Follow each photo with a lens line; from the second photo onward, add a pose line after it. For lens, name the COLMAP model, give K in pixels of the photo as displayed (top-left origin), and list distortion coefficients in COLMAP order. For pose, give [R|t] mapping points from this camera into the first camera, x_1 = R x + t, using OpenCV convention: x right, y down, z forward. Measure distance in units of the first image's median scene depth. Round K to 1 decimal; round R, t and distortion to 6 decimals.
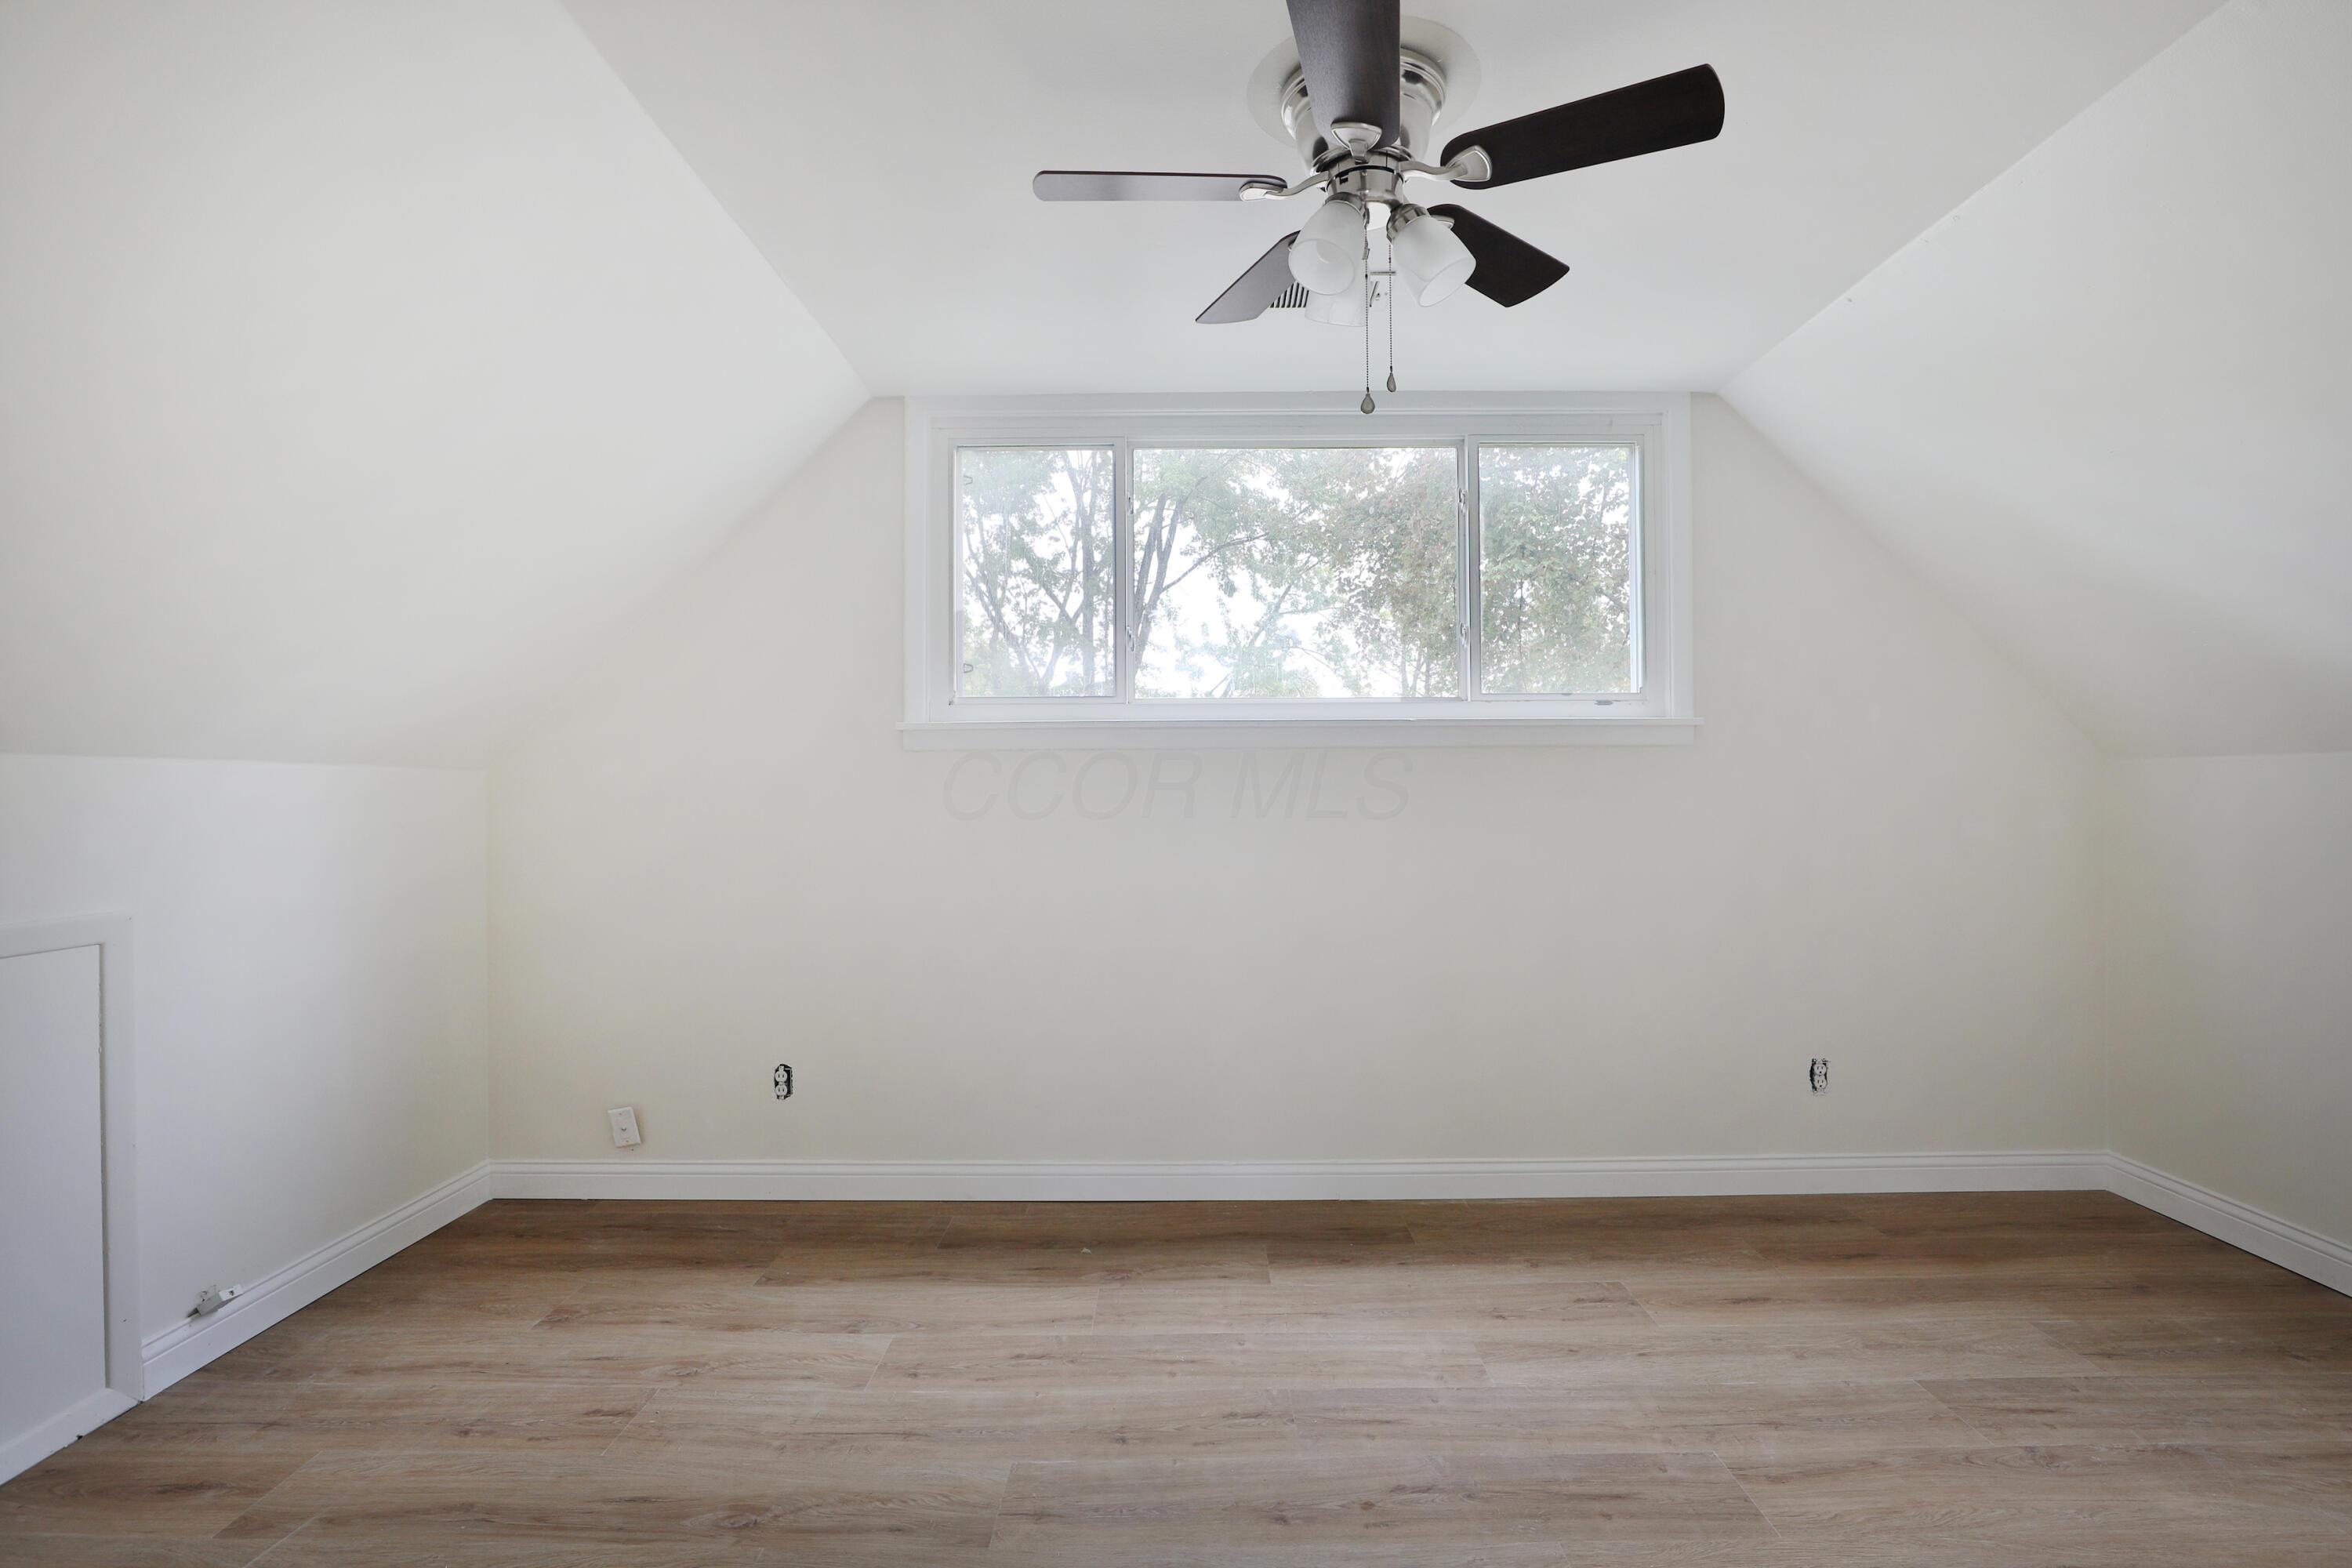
lens RADIAL K [[1138.6, 0, 1216.7], [0, 1138.6, 784.2], [0, 0, 1]] dist [-0.045389, 0.012369]
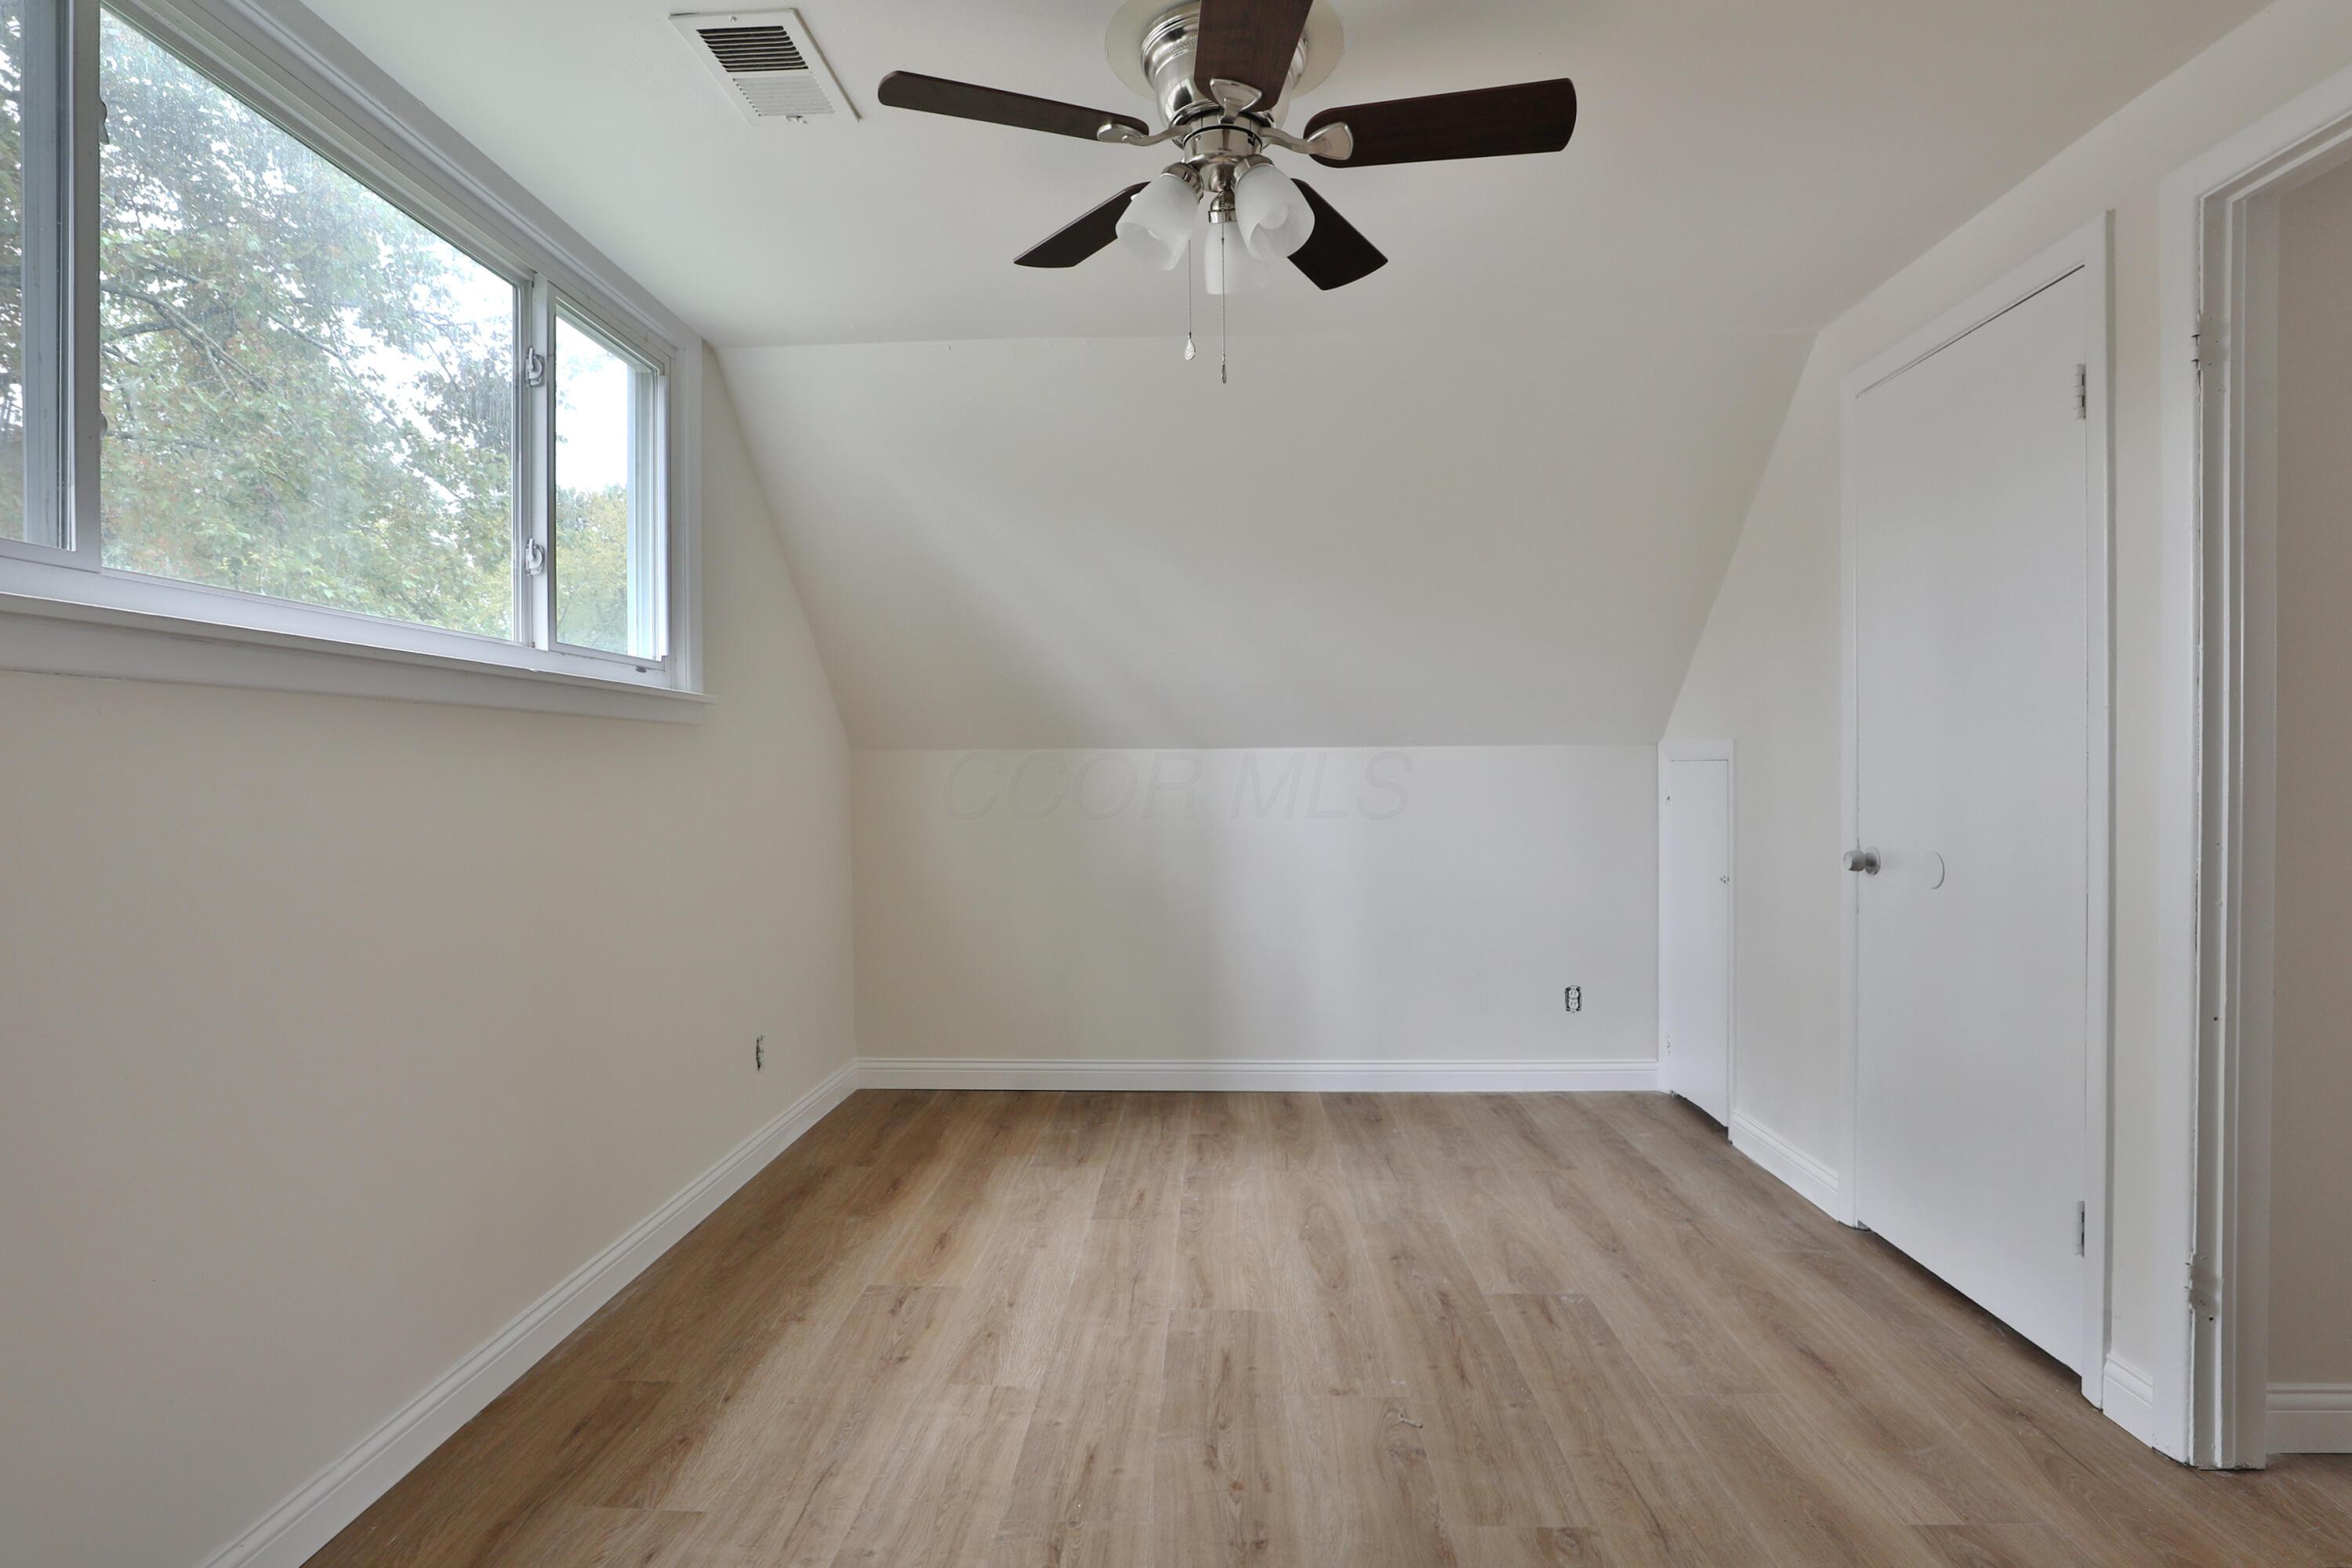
lens RADIAL K [[1164.7, 0, 1181.8], [0, 1164.7, 778.3], [0, 0, 1]] dist [-0.036919, 0.012924]
pose [[0.057277, -0.007717, 0.998328, -0.700577], [0.004559, 0.999962, 0.007468, 0.004358], [-0.998348, 0.004124, 0.057310, 0.778437]]
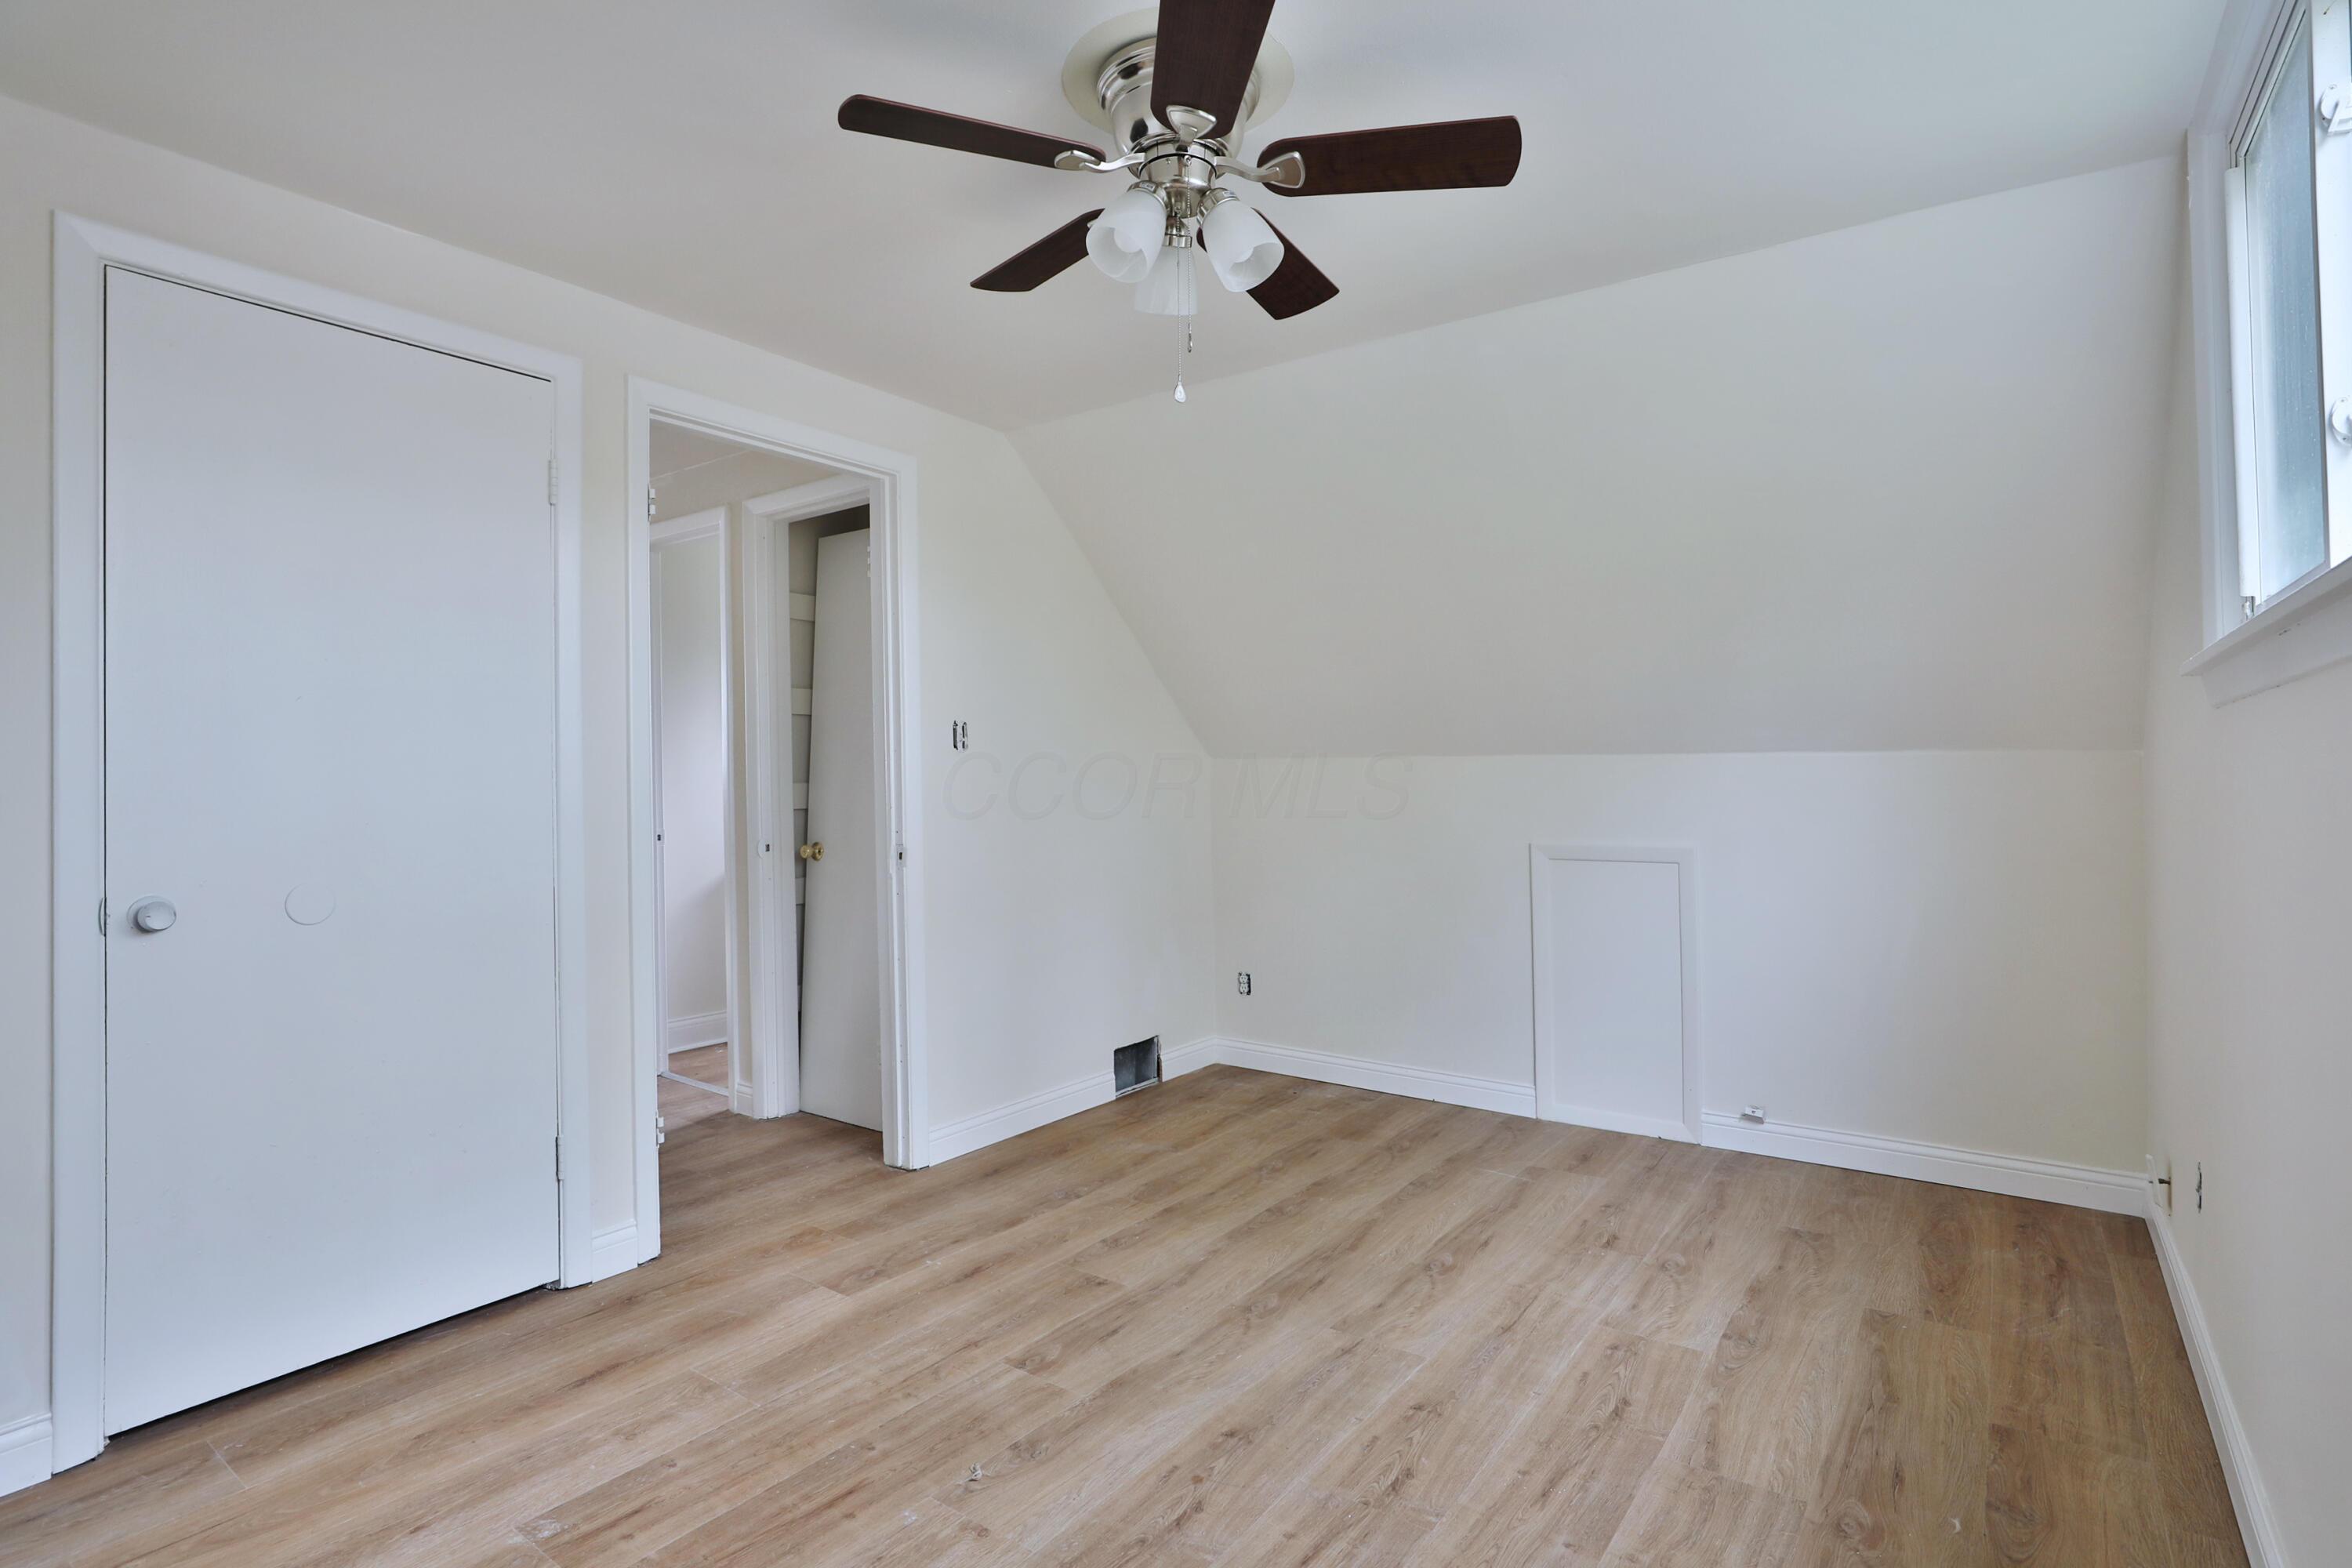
lens RADIAL K [[1164.7, 0, 1181.8], [0, 1164.7, 778.3], [0, 0, 1]] dist [-0.036919, 0.012924]
pose [[-0.612307, 0.000641, -0.790620, 0.757083], [0.009660, 0.999931, -0.006671, 0.017175], [0.790561, -0.011722, -0.612271, 1.284482]]
